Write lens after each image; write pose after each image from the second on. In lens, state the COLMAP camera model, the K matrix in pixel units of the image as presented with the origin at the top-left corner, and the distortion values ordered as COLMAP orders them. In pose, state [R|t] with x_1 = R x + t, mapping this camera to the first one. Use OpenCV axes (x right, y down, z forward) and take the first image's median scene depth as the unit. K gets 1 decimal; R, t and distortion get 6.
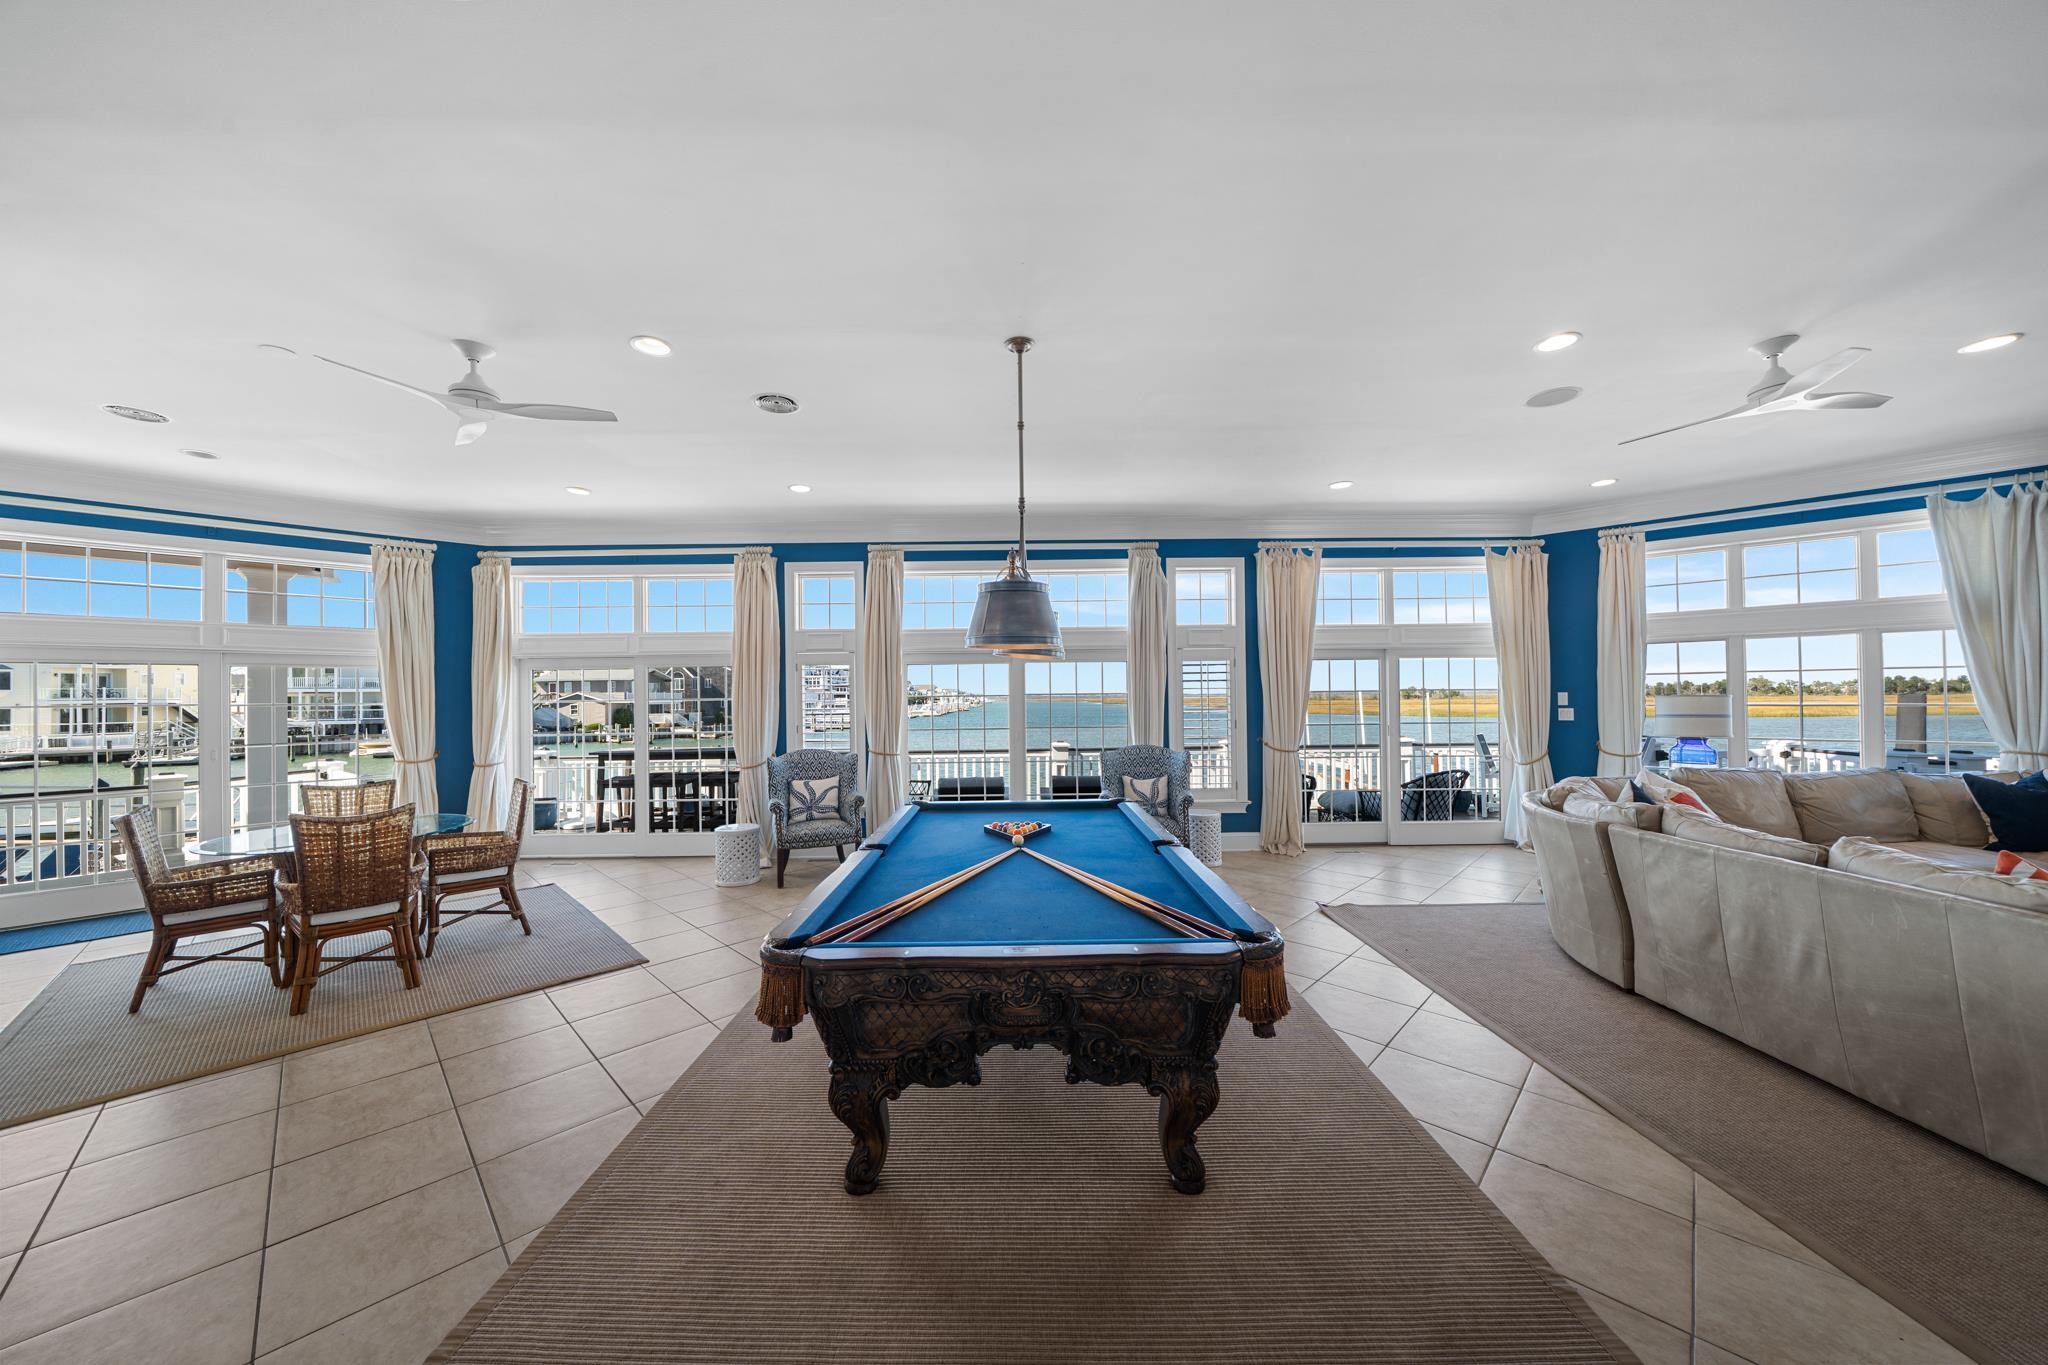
lens RADIAL K [[714.4, 0, 1022.6], [0, 714.4, 717.4], [0, 0, 1]] dist [-0.000892, -0.000095]
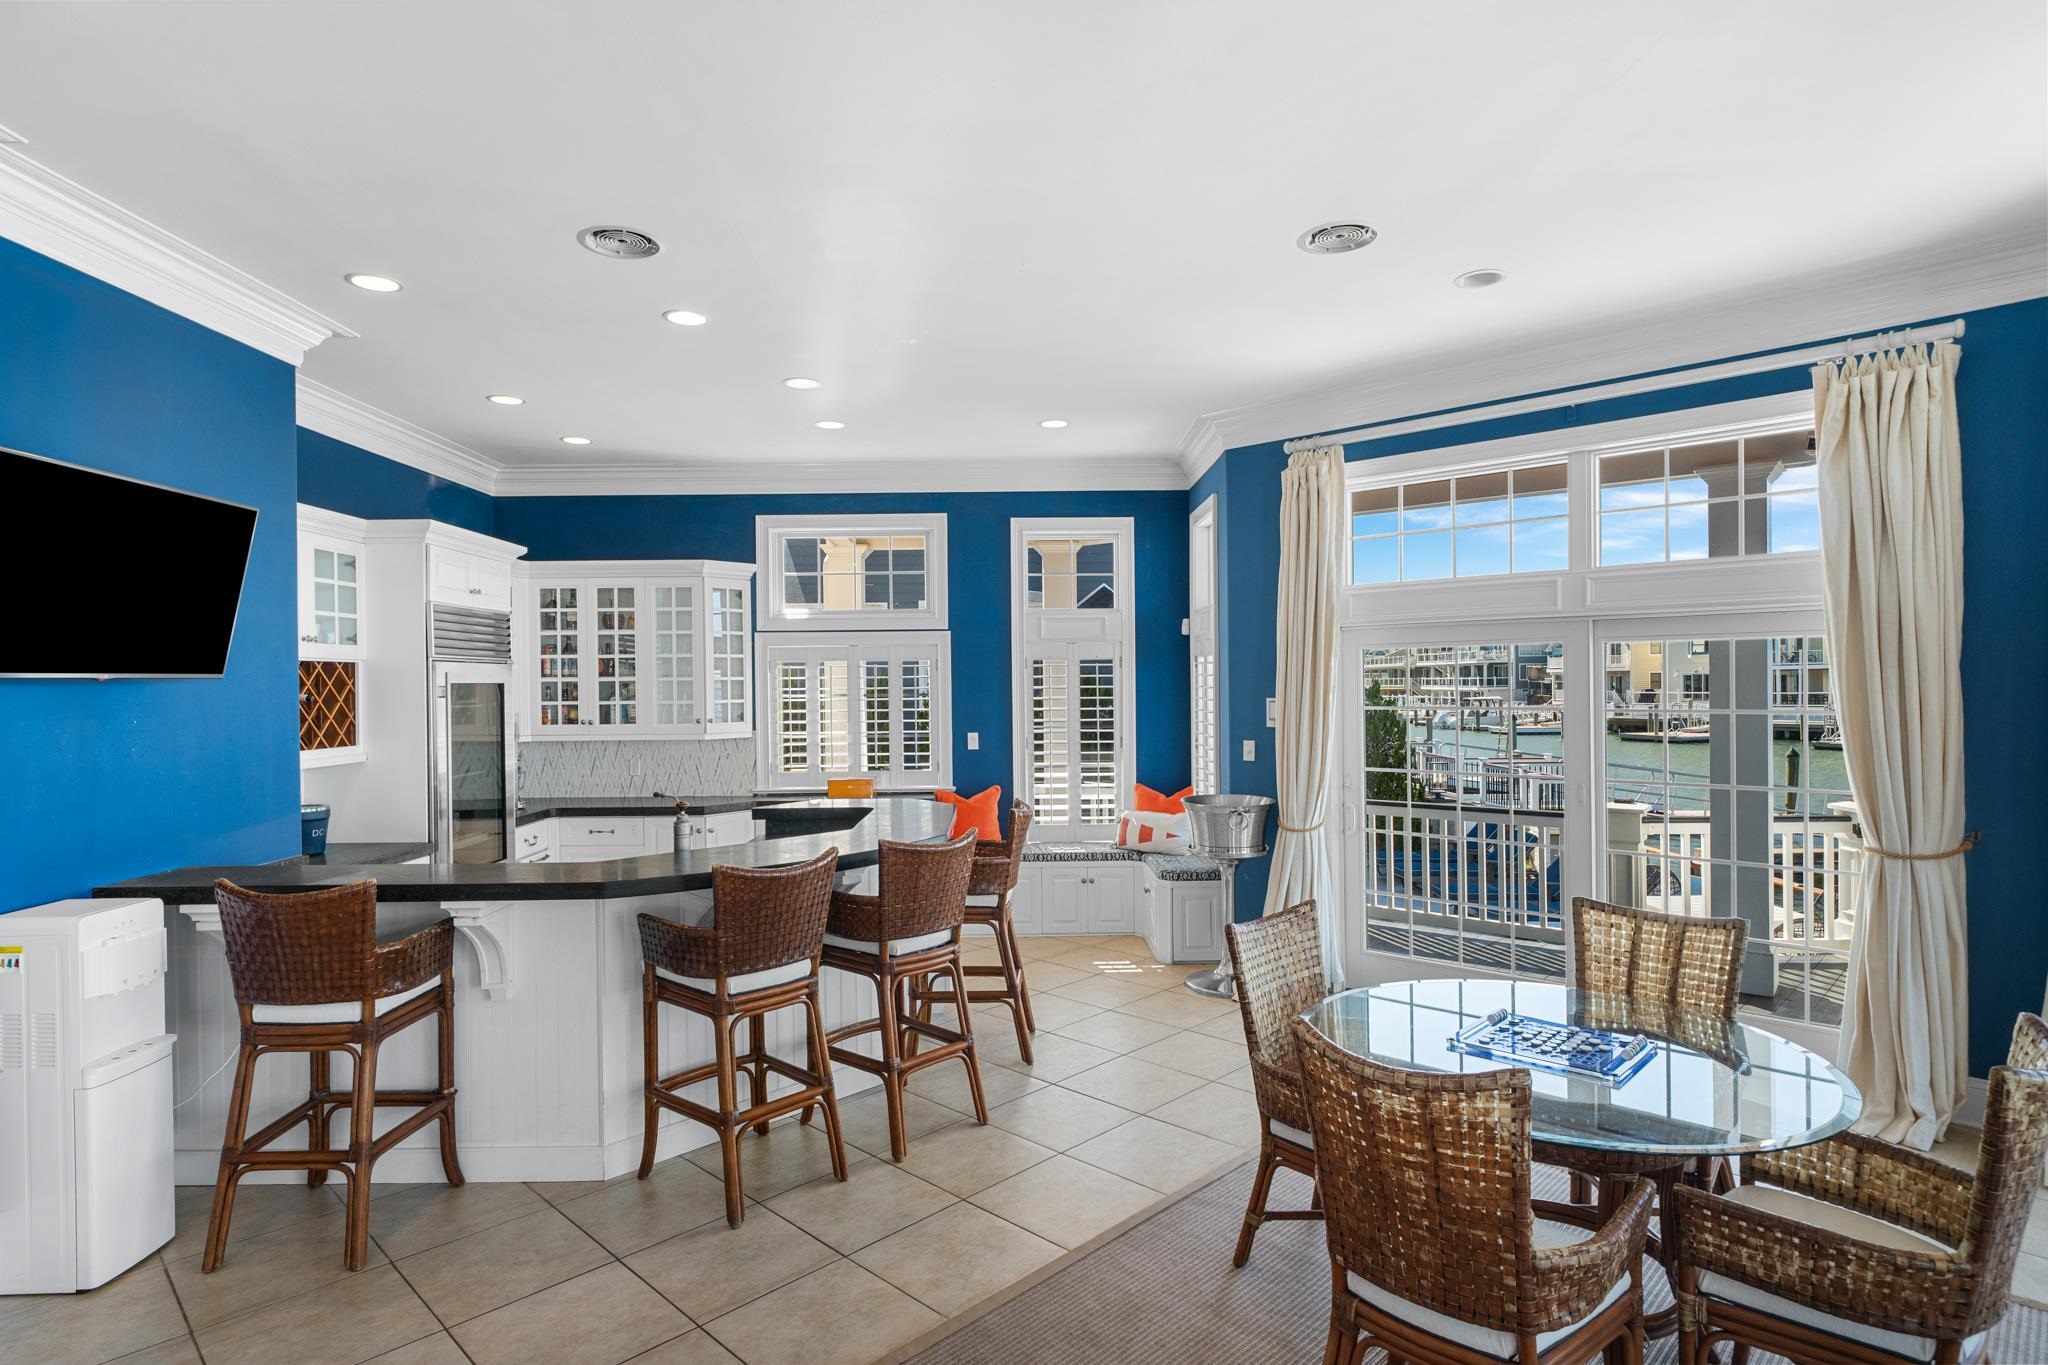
lens RADIAL K [[1054.5, 0, 1024.0], [0, 1054.5, 682.5], [0, 0, 1]] dist [-0.001621, -0.000456]
pose [[-0.017889, 0.010499, -0.999785, -0.244229], [-0.006330, 0.999924, 0.010614, -0.046690], [0.999820, 0.006519, -0.017822, 0.534058]]
